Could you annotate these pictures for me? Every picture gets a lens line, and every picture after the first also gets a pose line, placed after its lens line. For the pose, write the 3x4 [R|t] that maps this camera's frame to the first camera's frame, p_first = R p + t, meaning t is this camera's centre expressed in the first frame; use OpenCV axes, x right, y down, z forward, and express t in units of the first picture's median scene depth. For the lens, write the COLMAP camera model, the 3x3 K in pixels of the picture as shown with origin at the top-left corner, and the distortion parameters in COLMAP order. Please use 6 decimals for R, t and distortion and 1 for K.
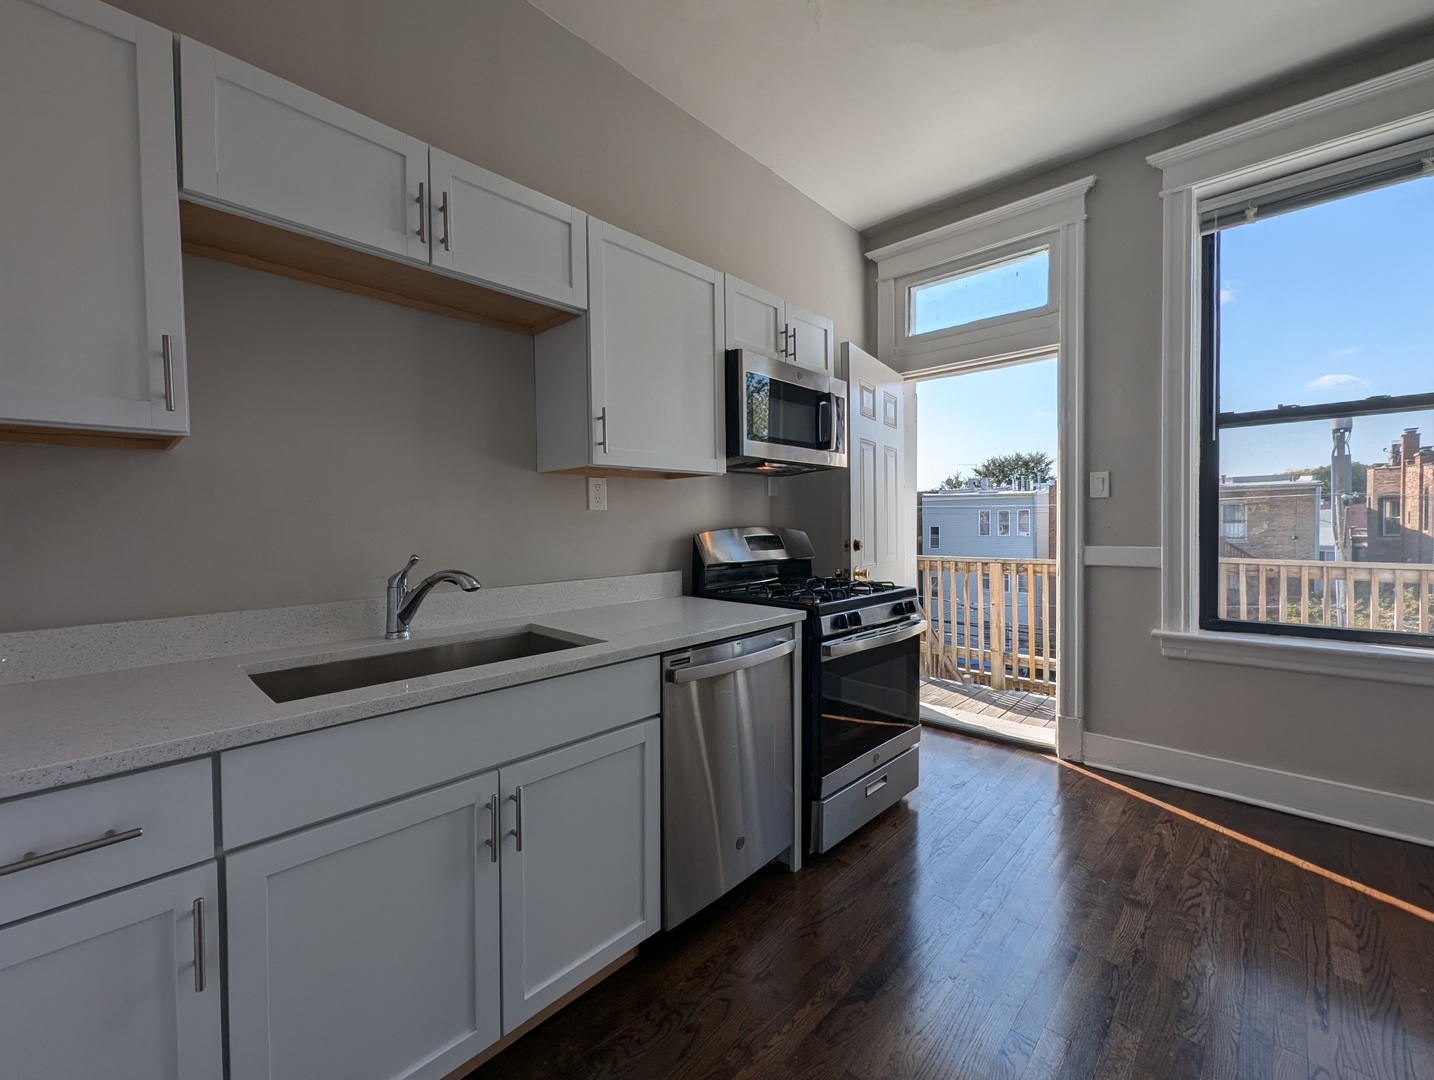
lens RADIAL K [[592.2, 0, 716.9], [0, 592.2, 538.0], [0, 0, 1]] dist [0.002037, -0.000441]
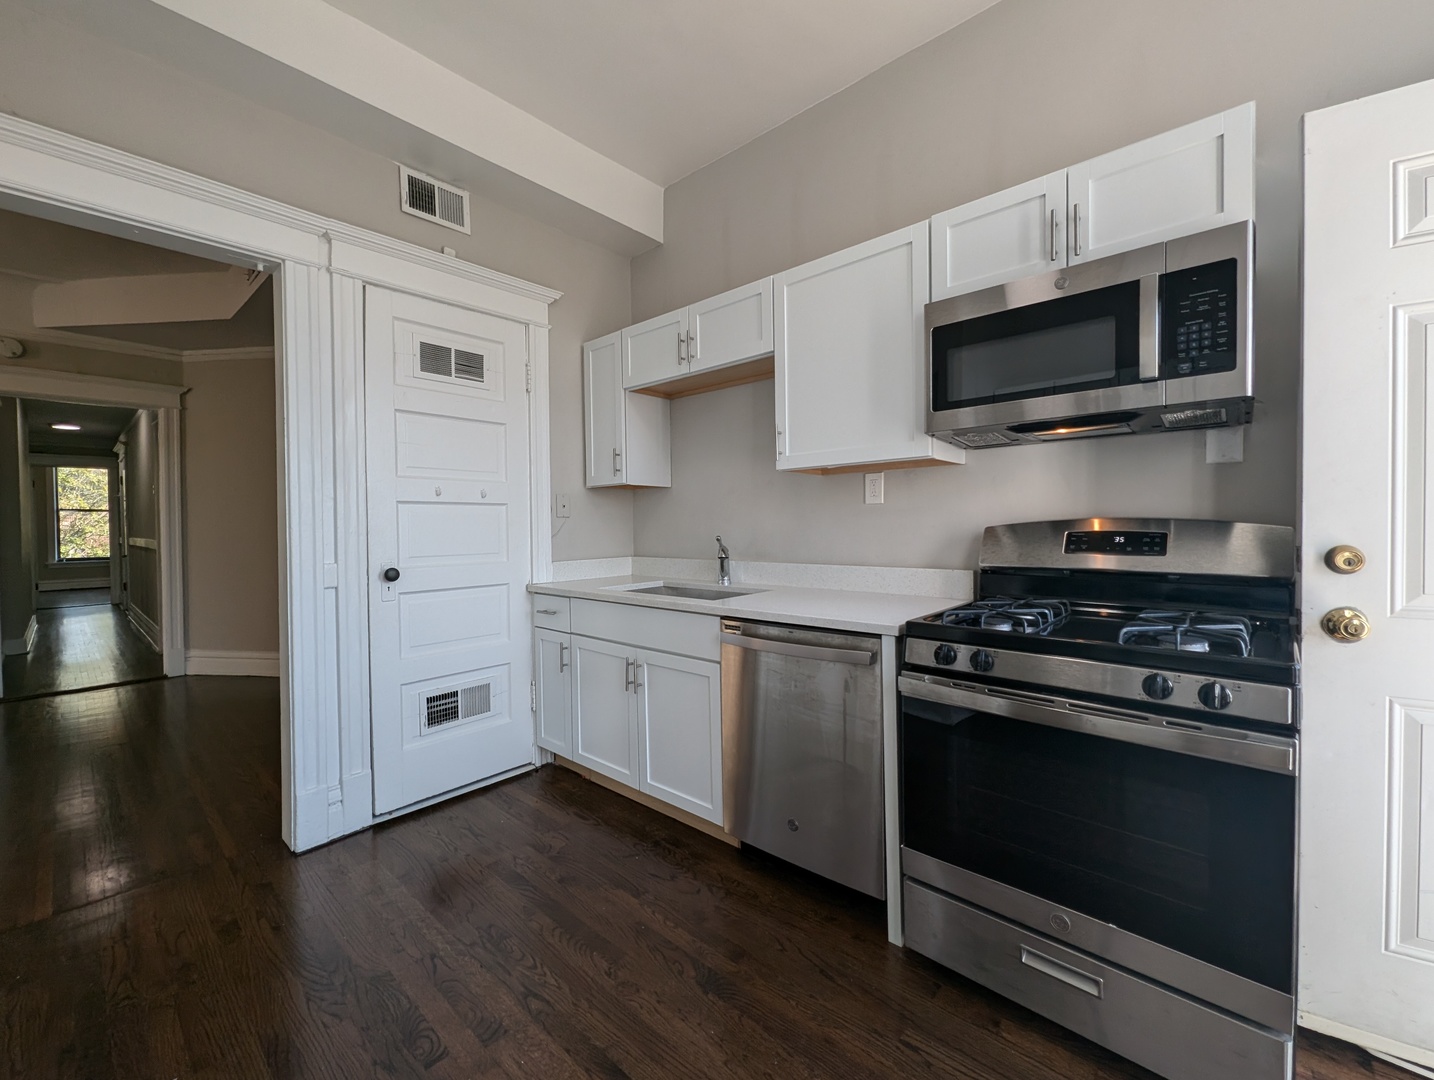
lens RADIAL K [[592.2, 0, 716.9], [0, 592.2, 538.0], [0, 0, 1]] dist [0.002037, -0.000441]
pose [[0.021706, 0.033187, -0.999213, 0.724537], [-0.013441, 0.999368, 0.032900, -0.013189], [0.999674, 0.012717, 0.022138, 0.575717]]
